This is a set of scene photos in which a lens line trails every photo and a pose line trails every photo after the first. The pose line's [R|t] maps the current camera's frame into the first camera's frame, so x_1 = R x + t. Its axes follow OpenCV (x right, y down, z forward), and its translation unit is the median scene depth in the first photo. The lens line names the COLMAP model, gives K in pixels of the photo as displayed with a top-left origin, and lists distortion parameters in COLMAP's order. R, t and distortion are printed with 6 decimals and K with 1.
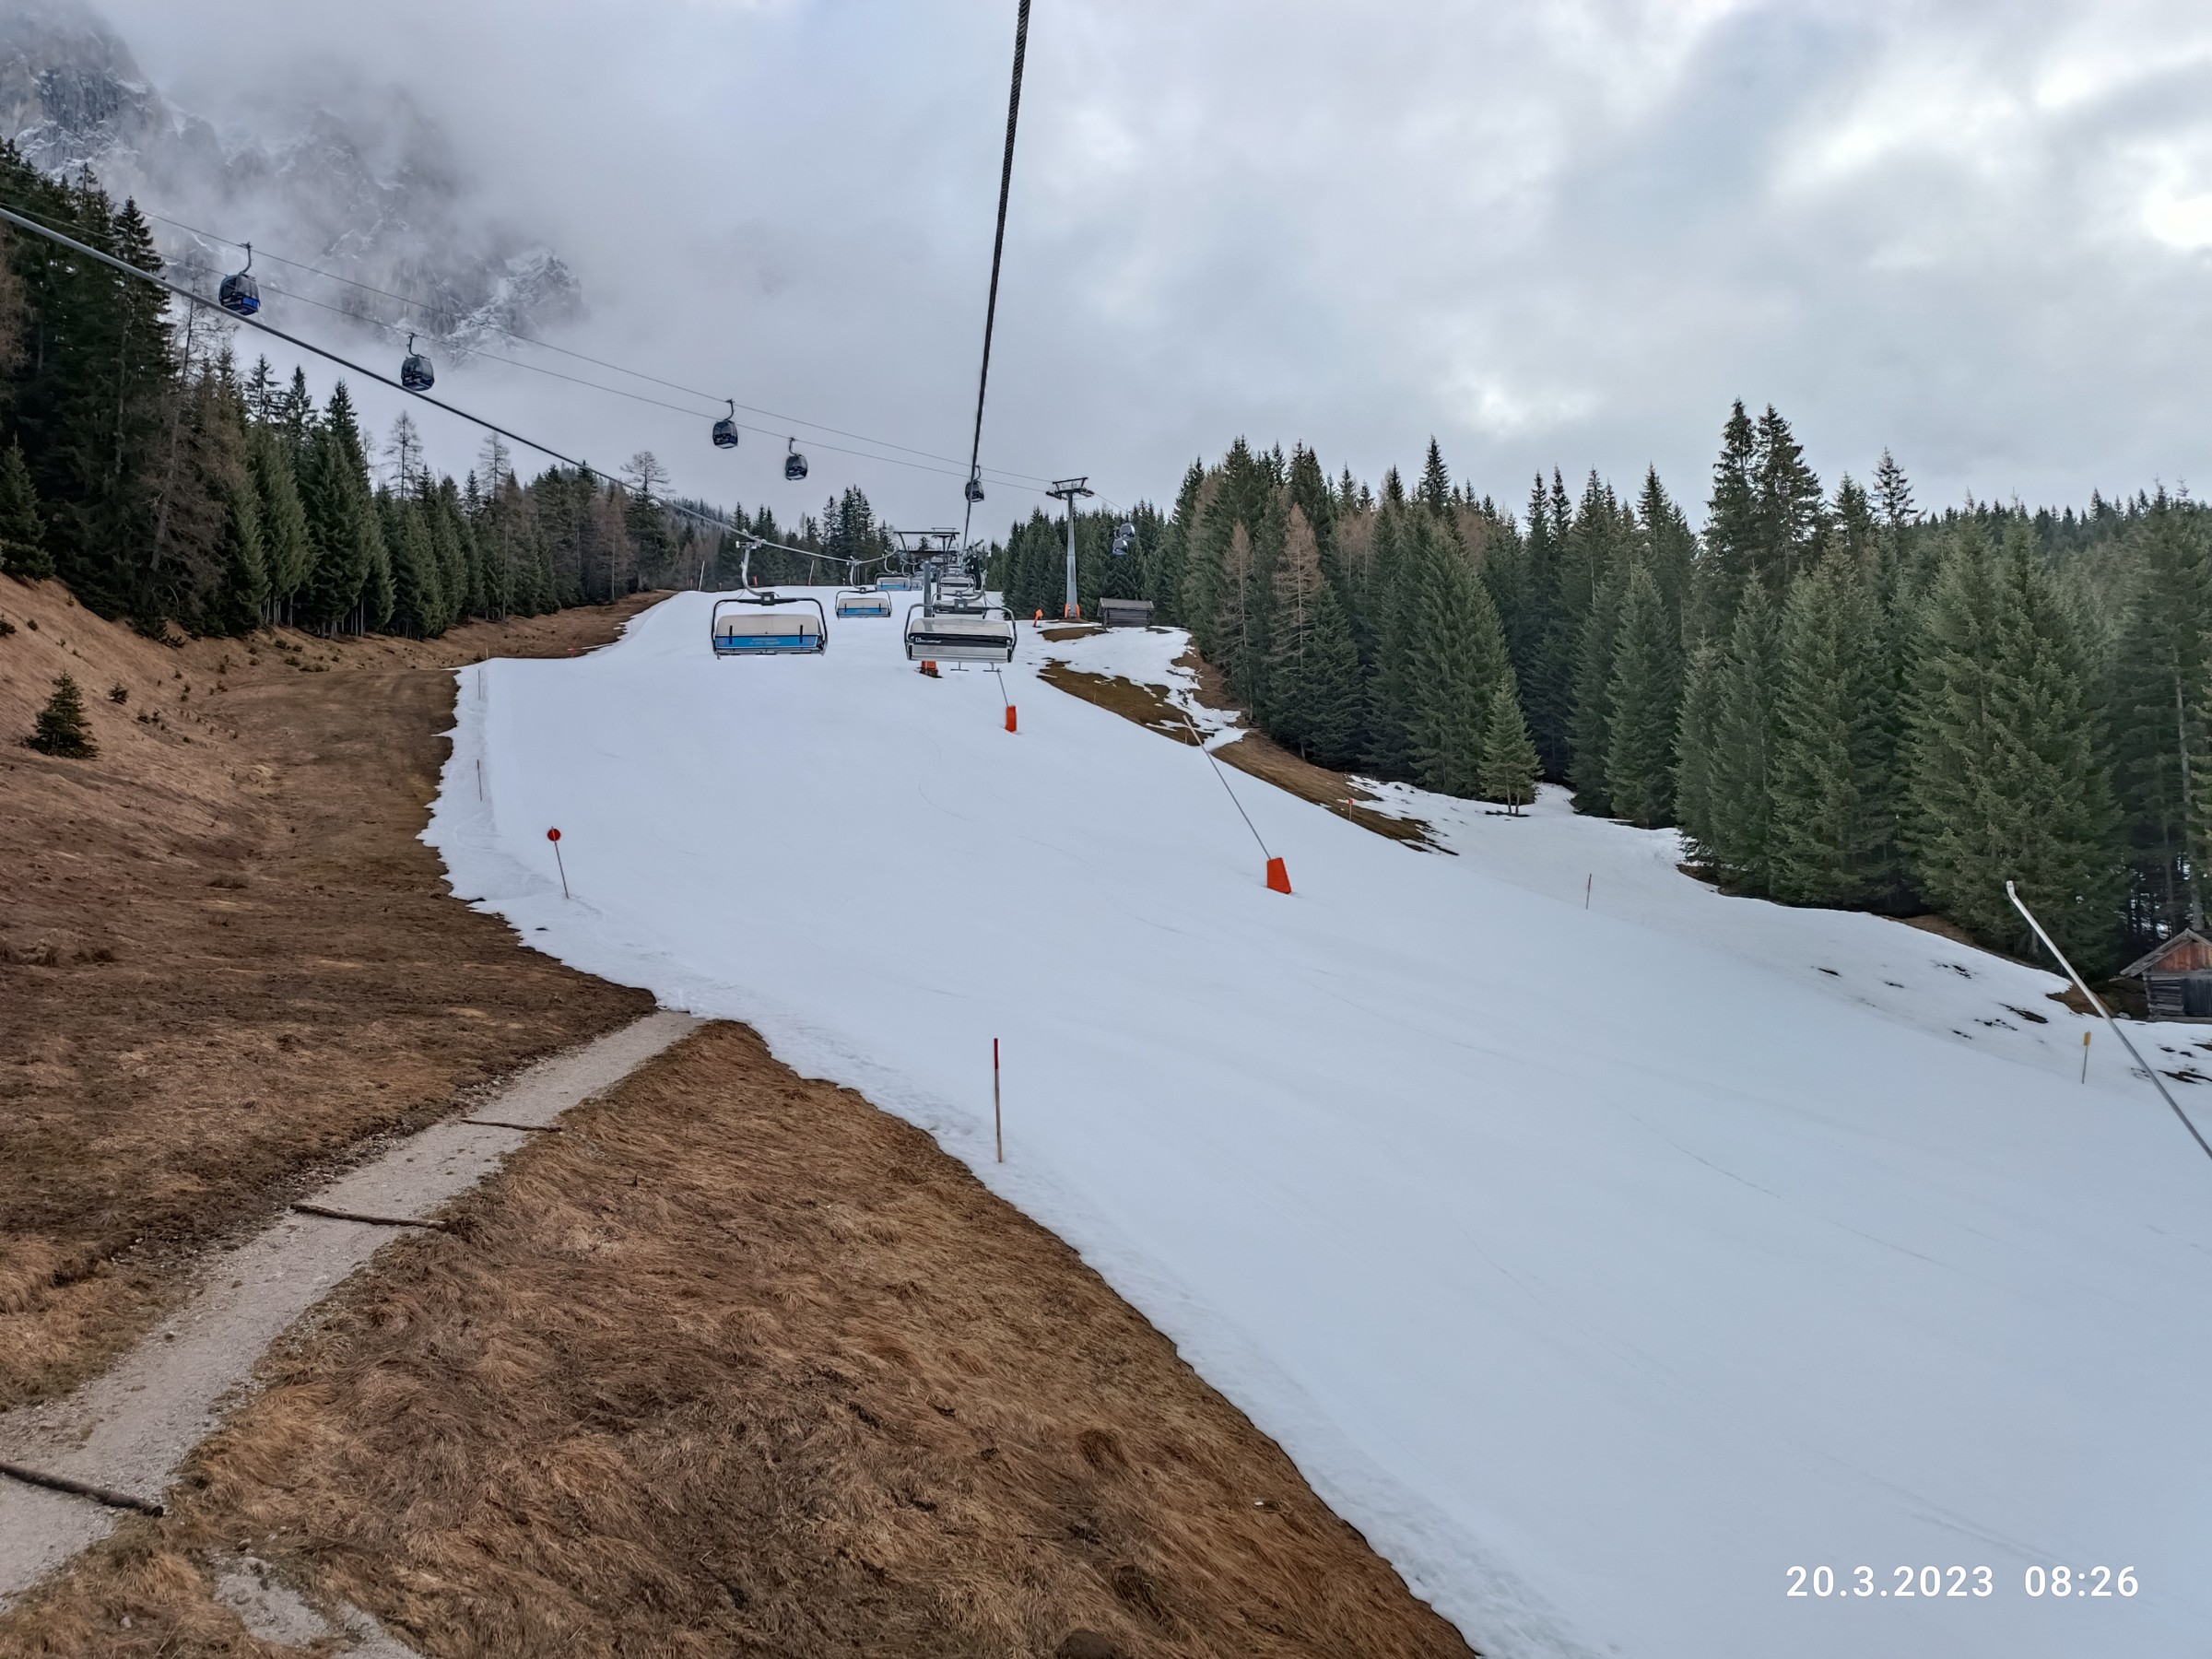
lens RADIAL K [[1429.3, 0, 1106.0], [0, 1429.3, 829.5], [0, 0, 1]] dist [0.024118, 0.001223]
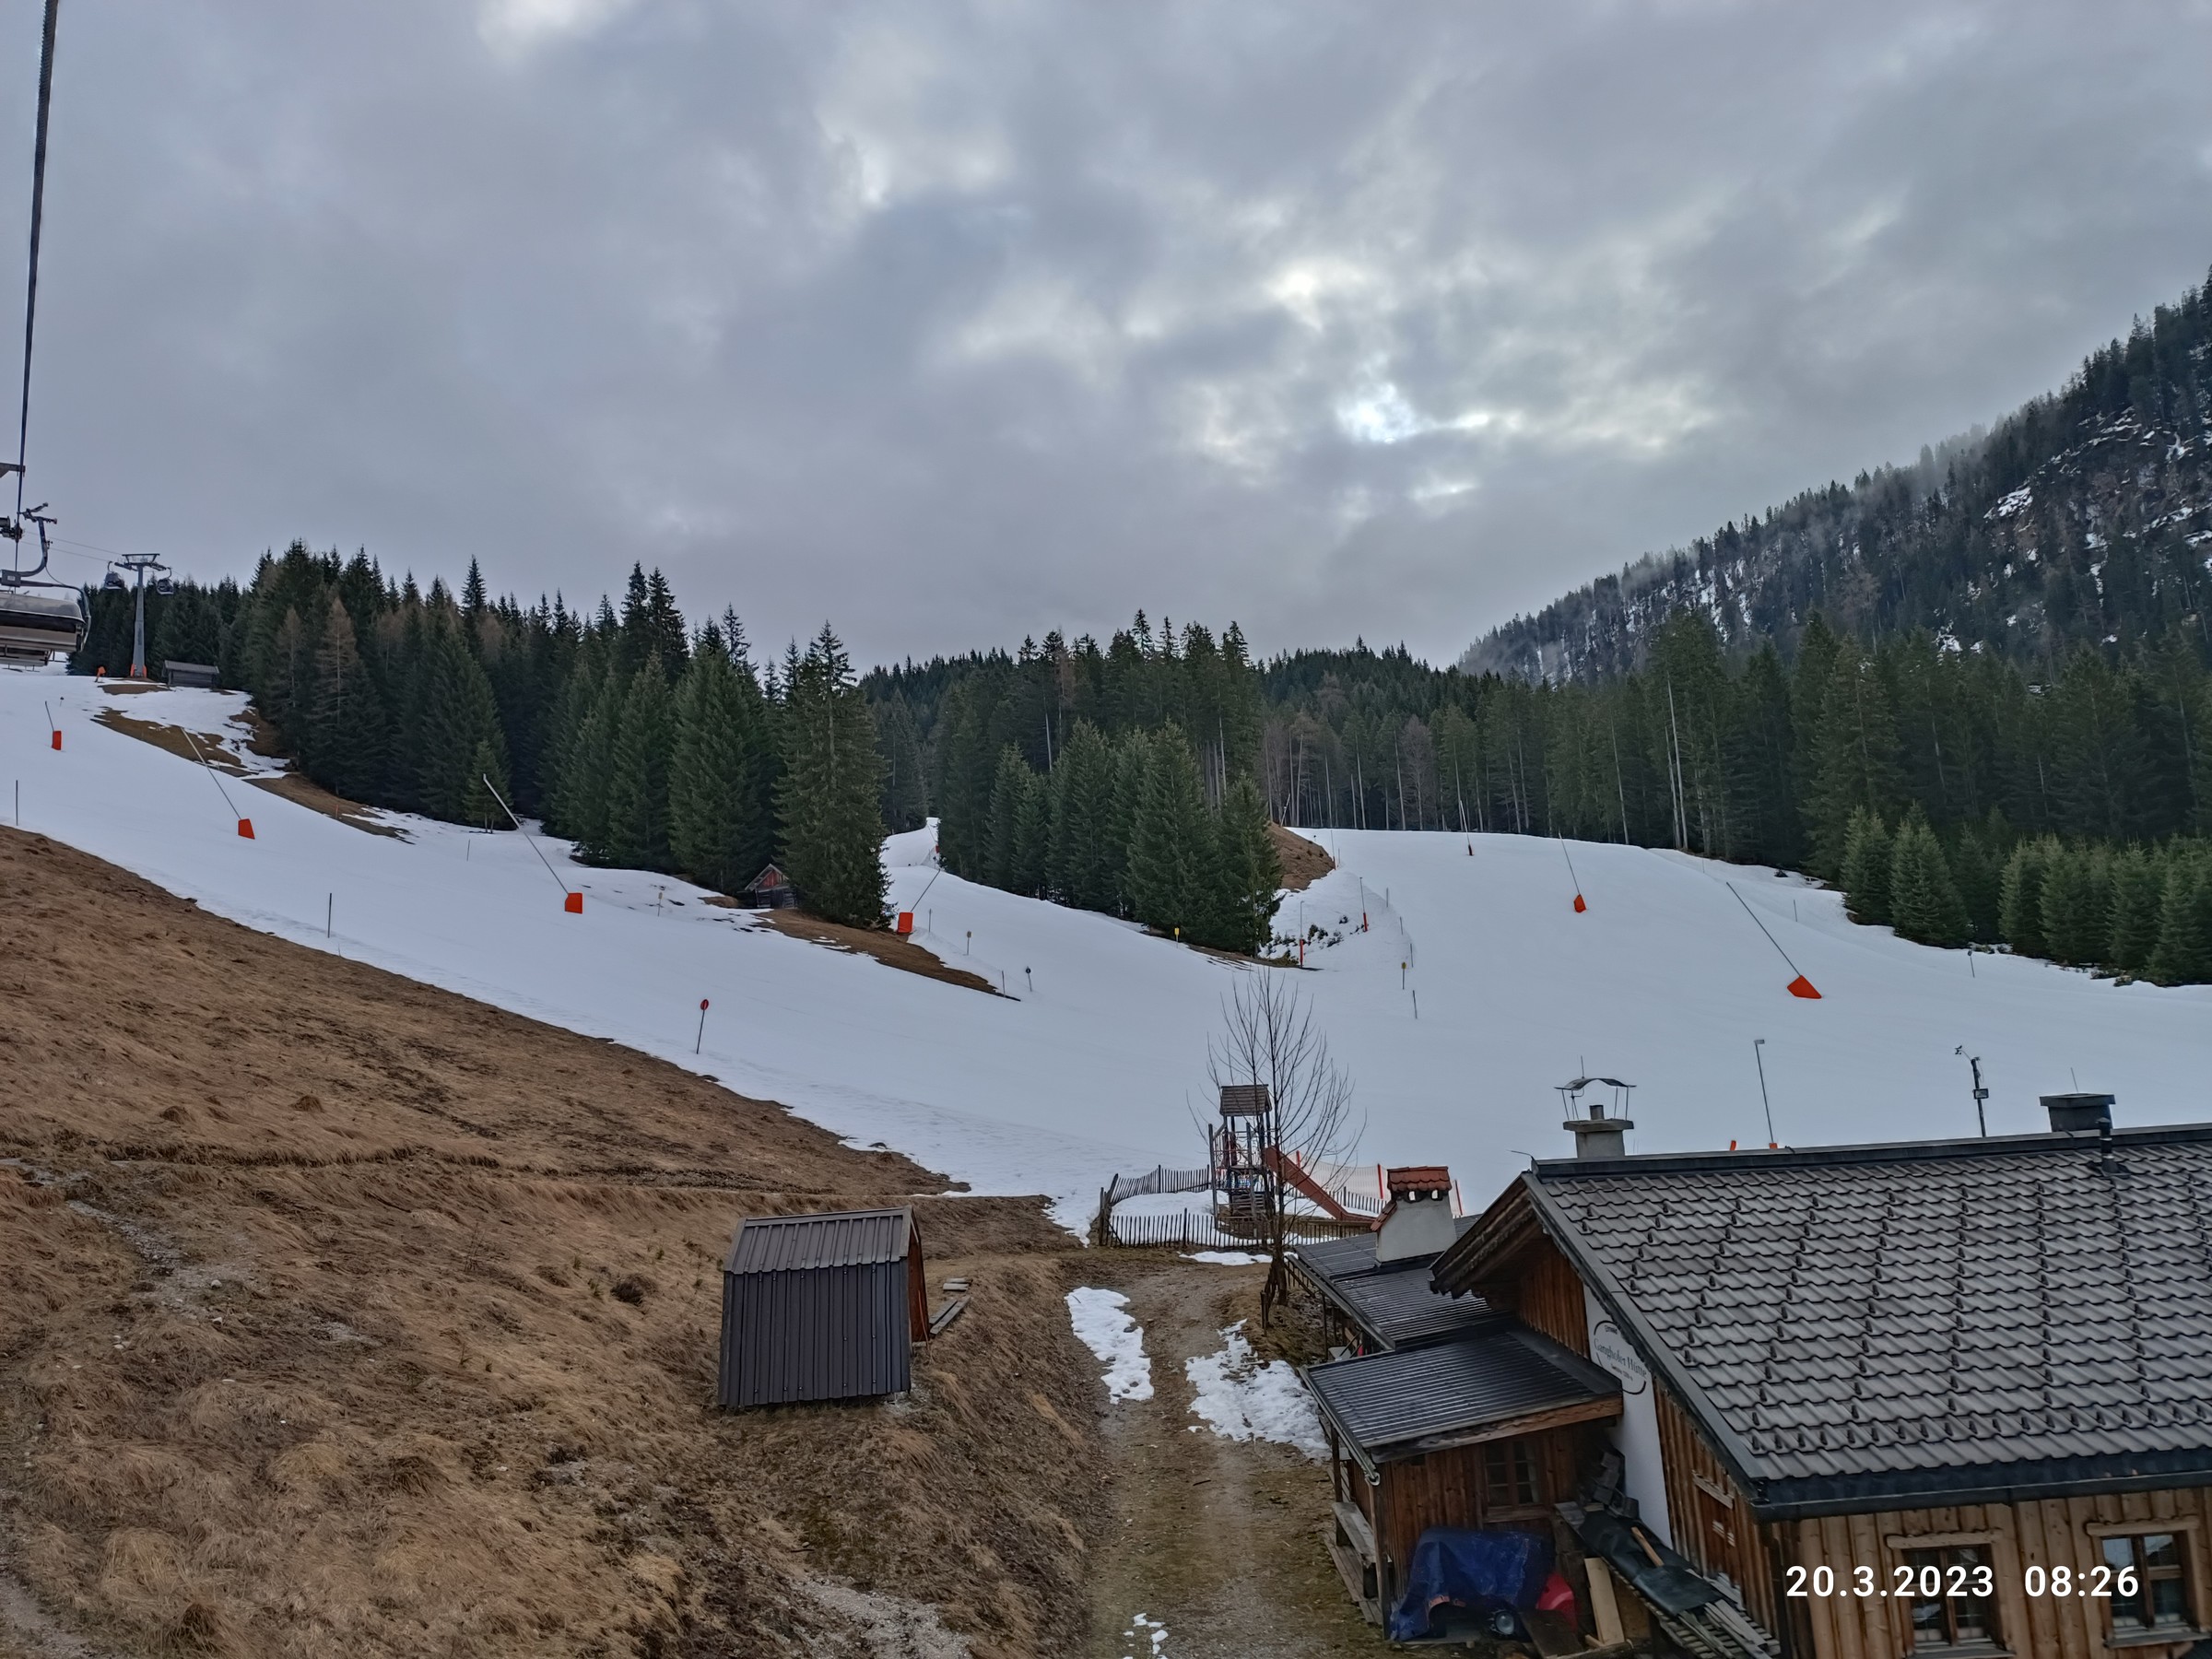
lens RADIAL K [[1533.9, 0, 1106.0], [0, 1533.9, 829.5], [0, 0, 1]] dist [-0.005418, -0.000616]
pose [[0.868305, 0.026944, 0.495299, 0.054253], [0.013646, 0.996848, -0.078151, 0.089930], [-0.495843, 0.074618, 0.865200, -0.480644]]
